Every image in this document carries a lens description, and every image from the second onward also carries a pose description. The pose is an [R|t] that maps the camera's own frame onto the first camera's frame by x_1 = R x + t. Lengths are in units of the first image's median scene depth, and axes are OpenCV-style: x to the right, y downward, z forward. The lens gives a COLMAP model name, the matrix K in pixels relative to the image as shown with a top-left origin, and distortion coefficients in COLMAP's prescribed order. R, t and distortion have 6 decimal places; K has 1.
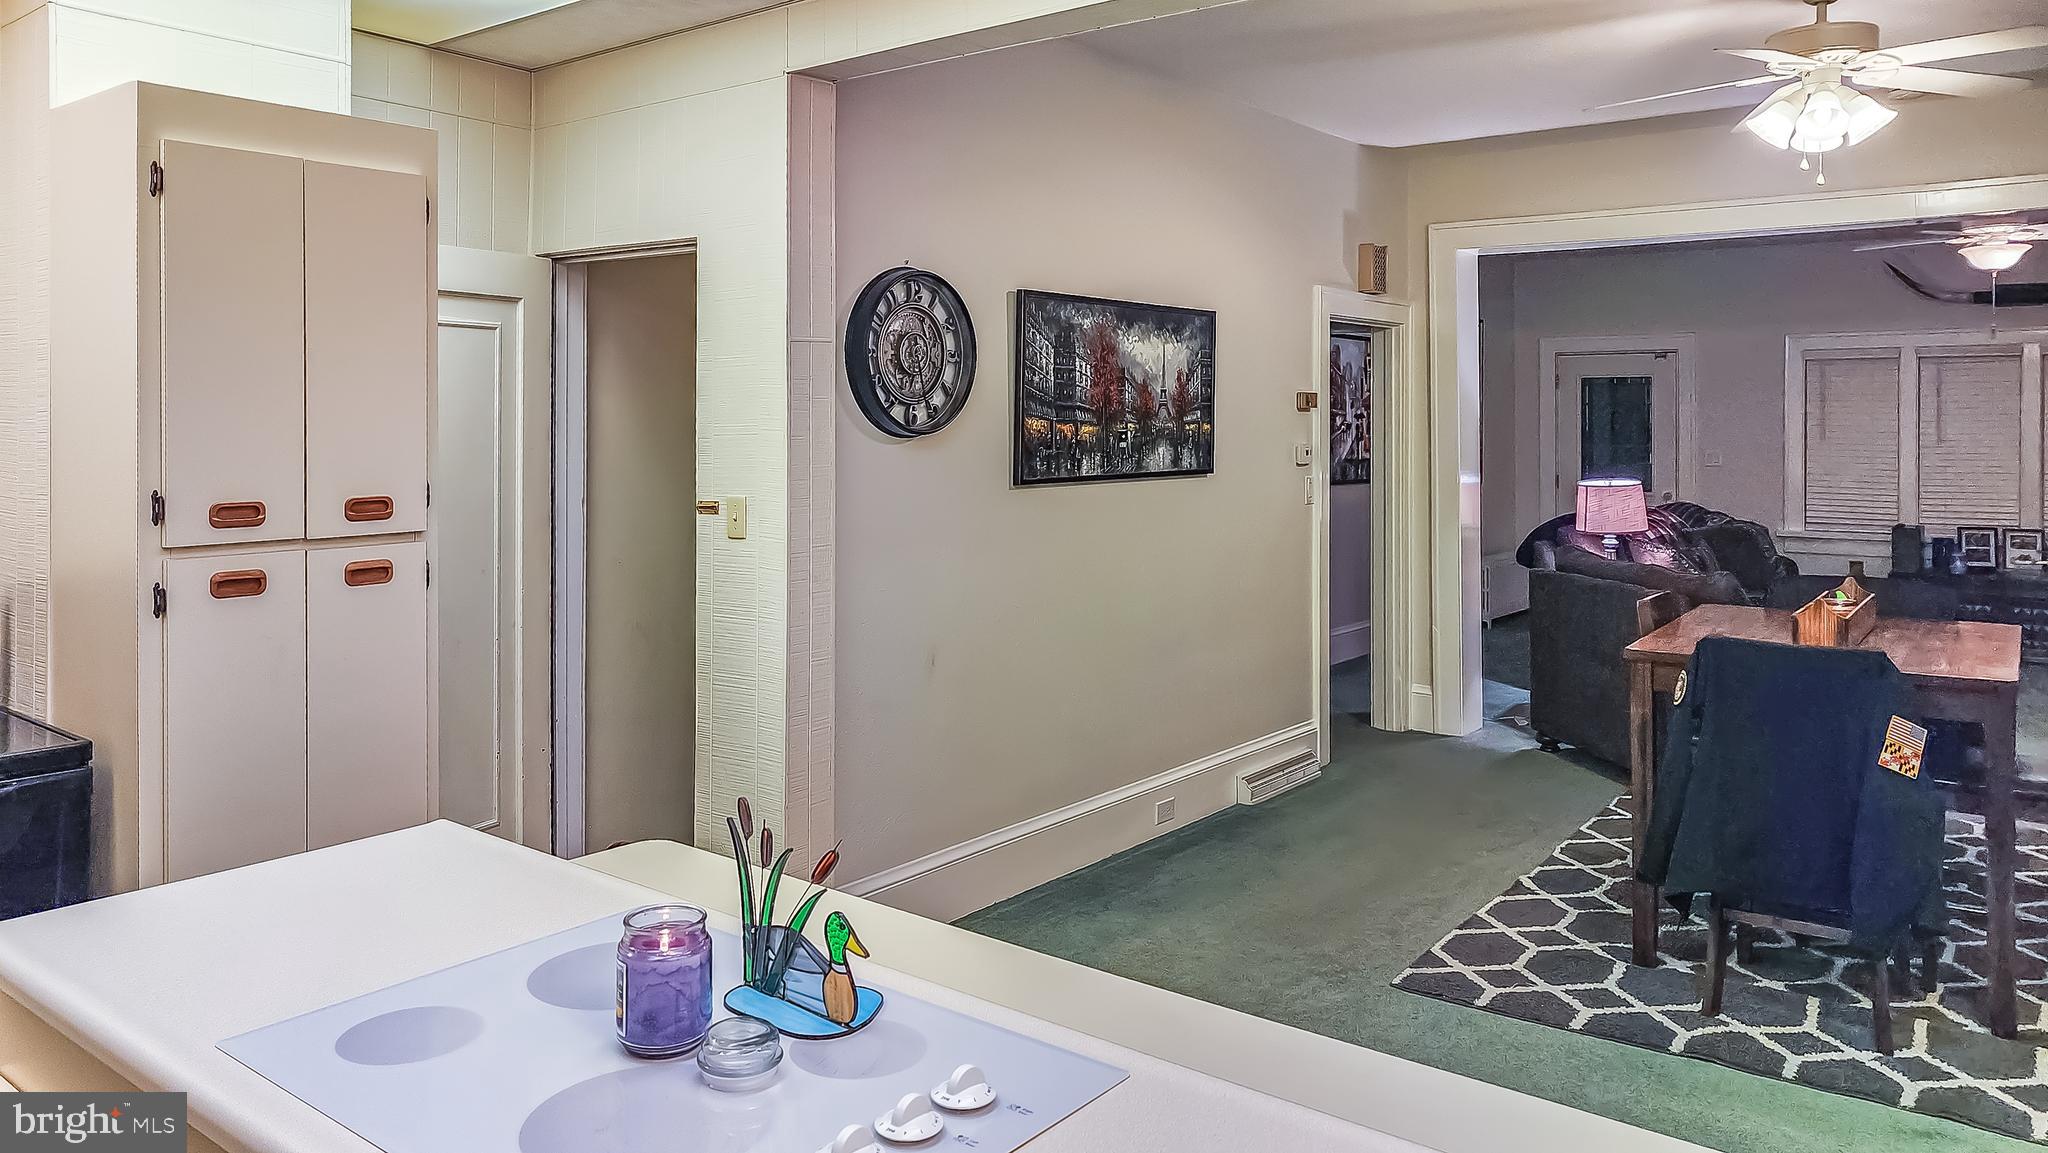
lens RADIAL K [[1420.7, 0, 1022.8], [0, 1420.7, 415.0], [0, 0, 1]] dist [0.009404, -0.000240]
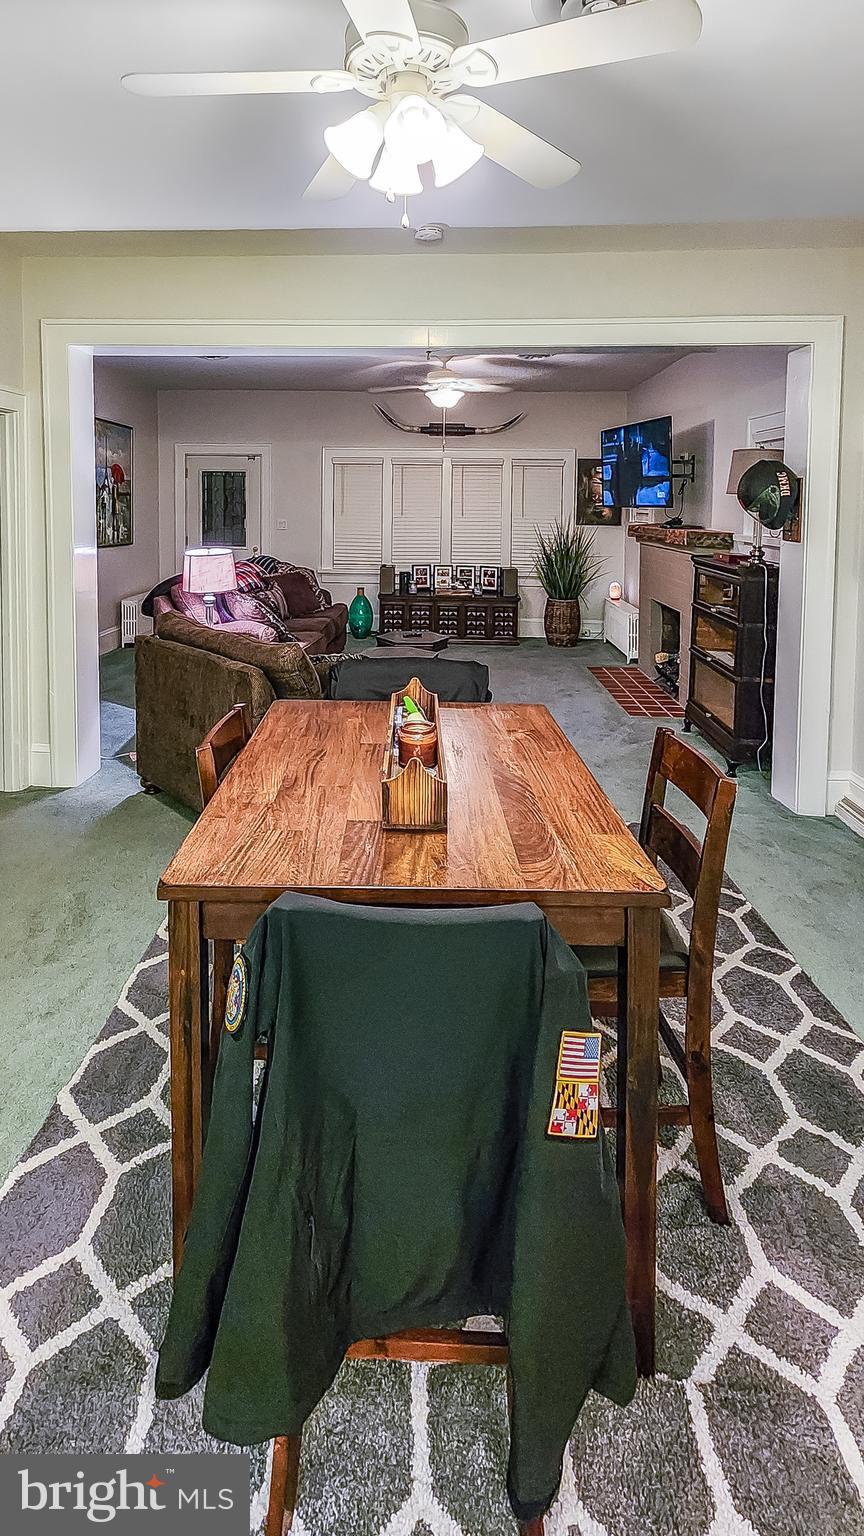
lens RADIAL K [[759.0, 0, 393.9], [0, 759.0, 545.3], [0, 0, 1]] dist [0.000210, -0.000030]
pose [[0.825833, -0.027908, 0.563223, 0.233766], [-0.011160, 0.997770, 0.065804, -0.006863], [-0.563804, -0.060628, 0.823681, 0.487375]]
